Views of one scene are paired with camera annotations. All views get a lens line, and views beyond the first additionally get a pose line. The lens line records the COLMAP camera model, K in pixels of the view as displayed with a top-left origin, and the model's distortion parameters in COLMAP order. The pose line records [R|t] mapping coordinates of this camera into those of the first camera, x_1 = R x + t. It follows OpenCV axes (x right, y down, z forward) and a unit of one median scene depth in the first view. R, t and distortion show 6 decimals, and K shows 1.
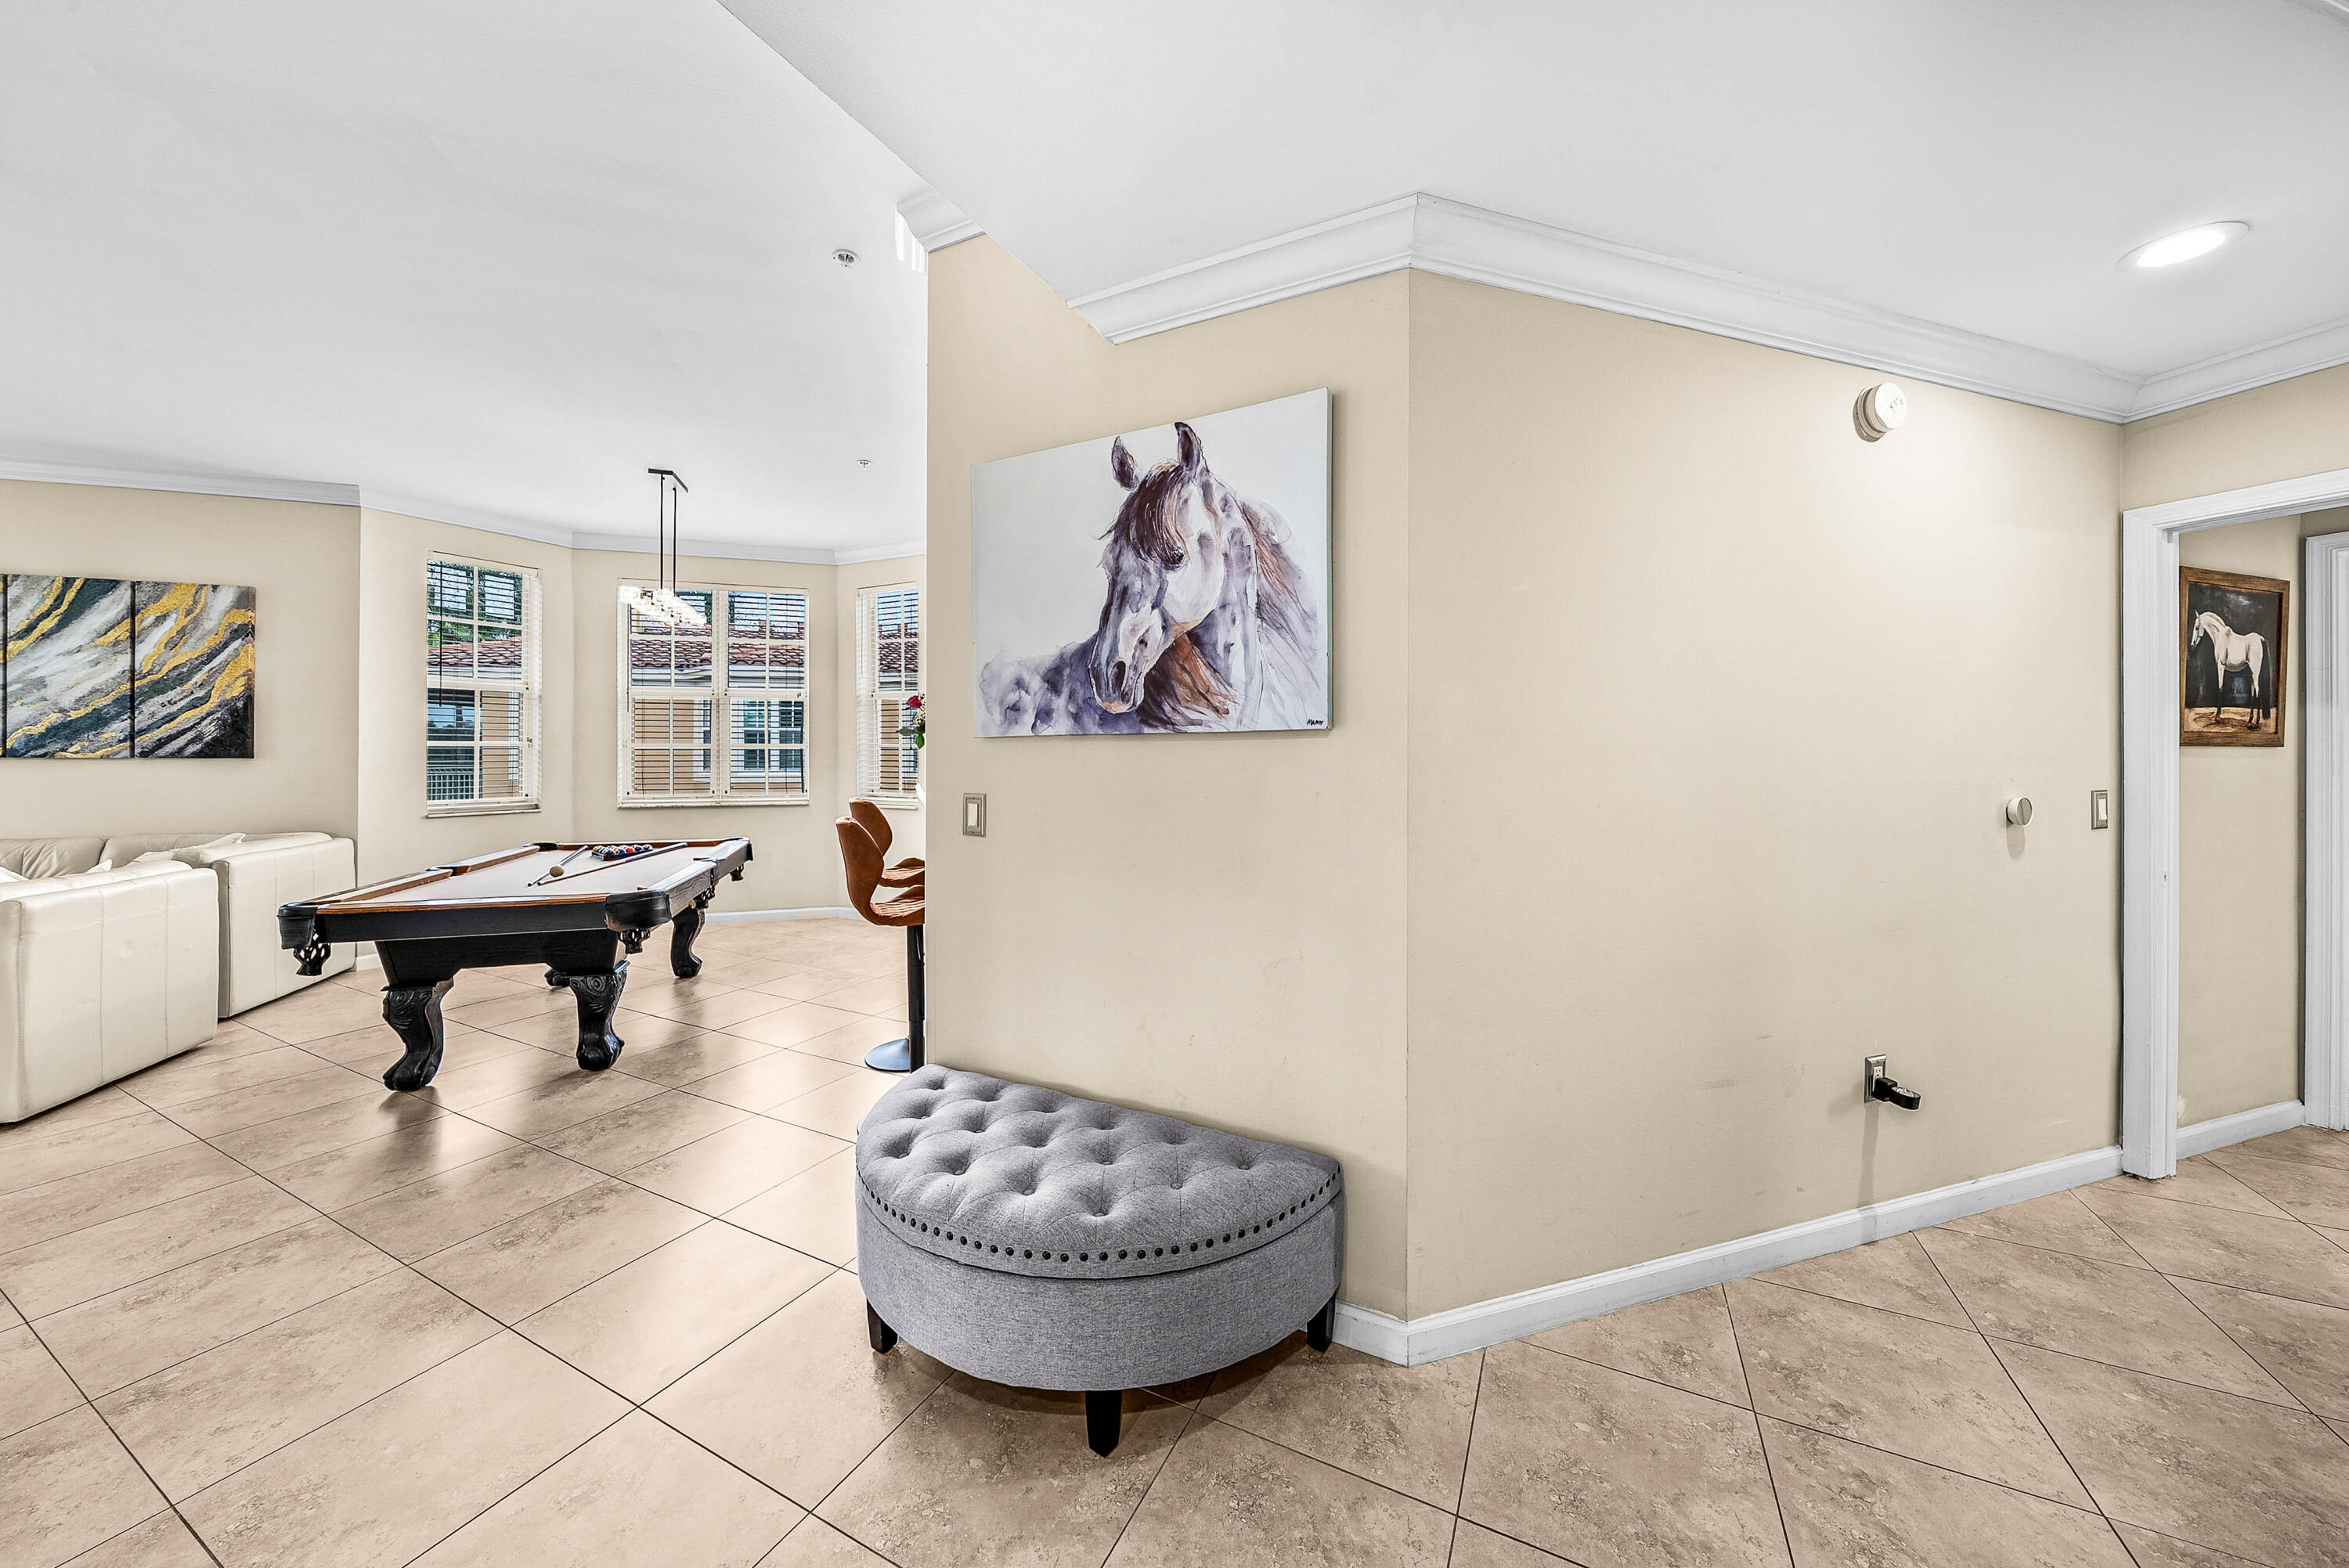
lens RADIAL K [[819.5, 0, 1172.0], [0, 819.5, 755.4], [0, 0, 1]] dist [-0.001678, -0.000035]
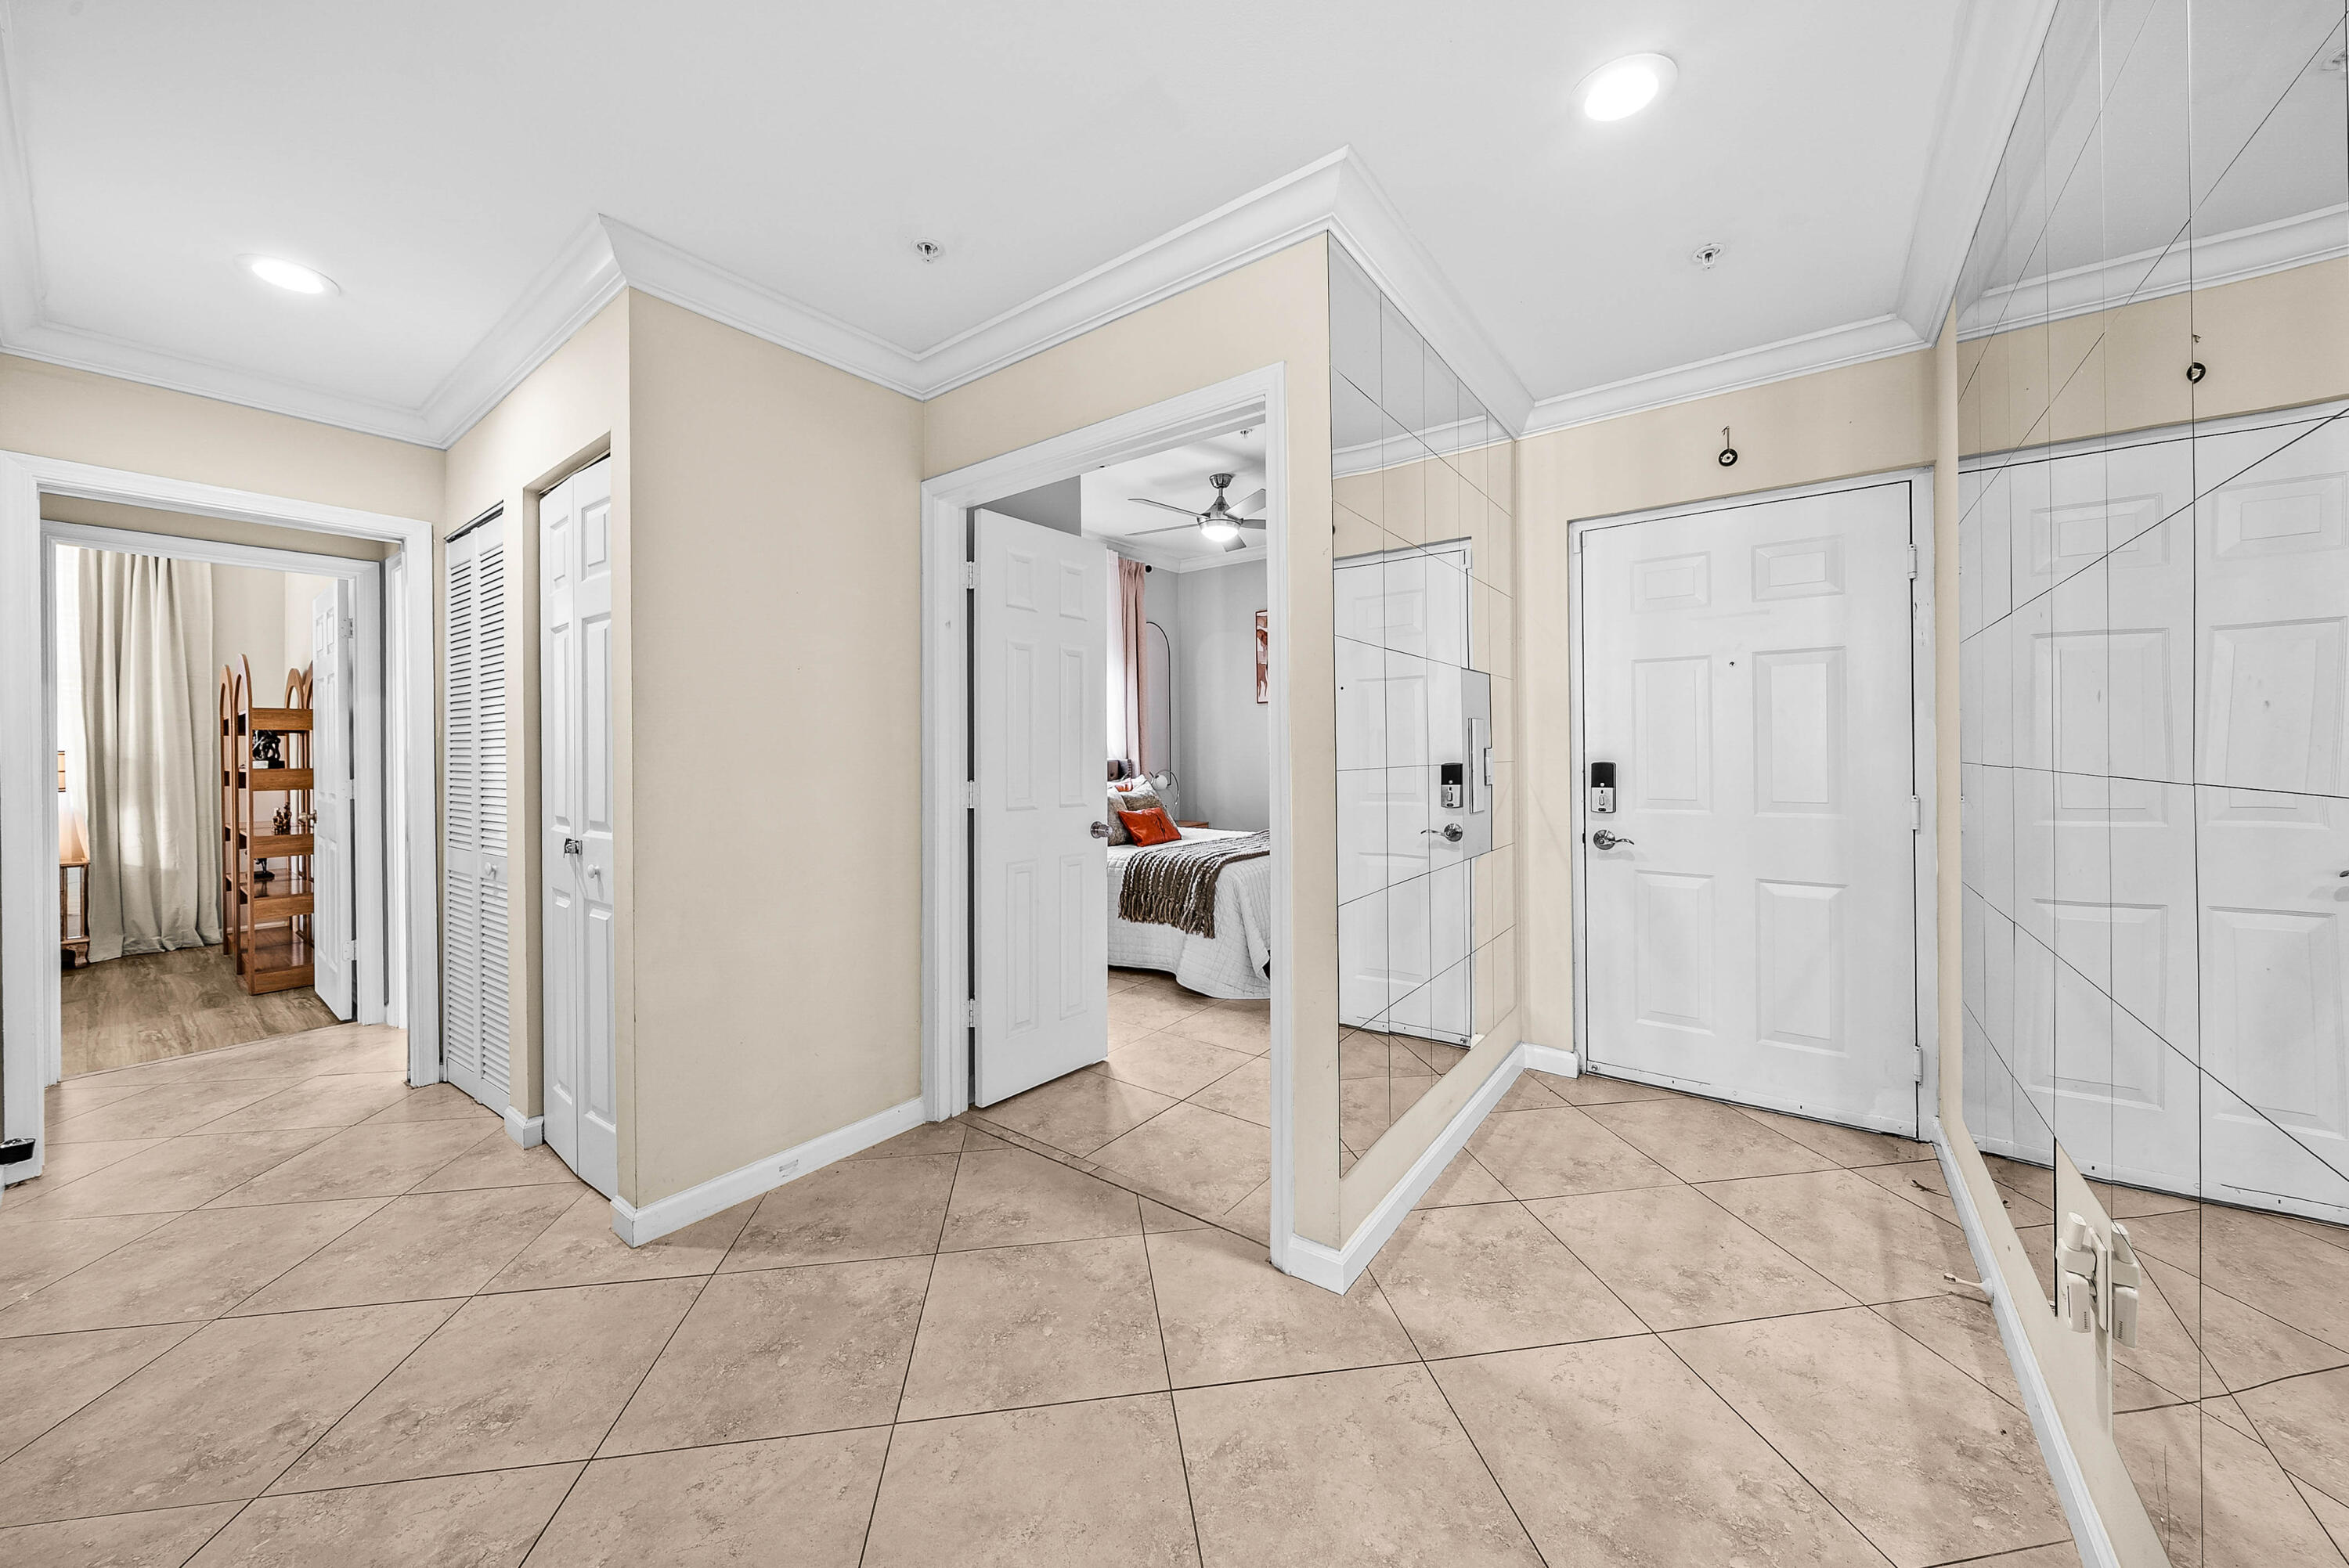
lens RADIAL K [[819.5, 0, 1172.0], [0, 819.5, 755.4], [0, 0, 1]] dist [-0.001678, -0.000035]
pose [[-0.573830, 0.001557, 0.818973, -0.146677], [0.007875, 0.999962, 0.003617, 0.020069], [-0.818937, 0.008525, -0.573820, 0.217093]]
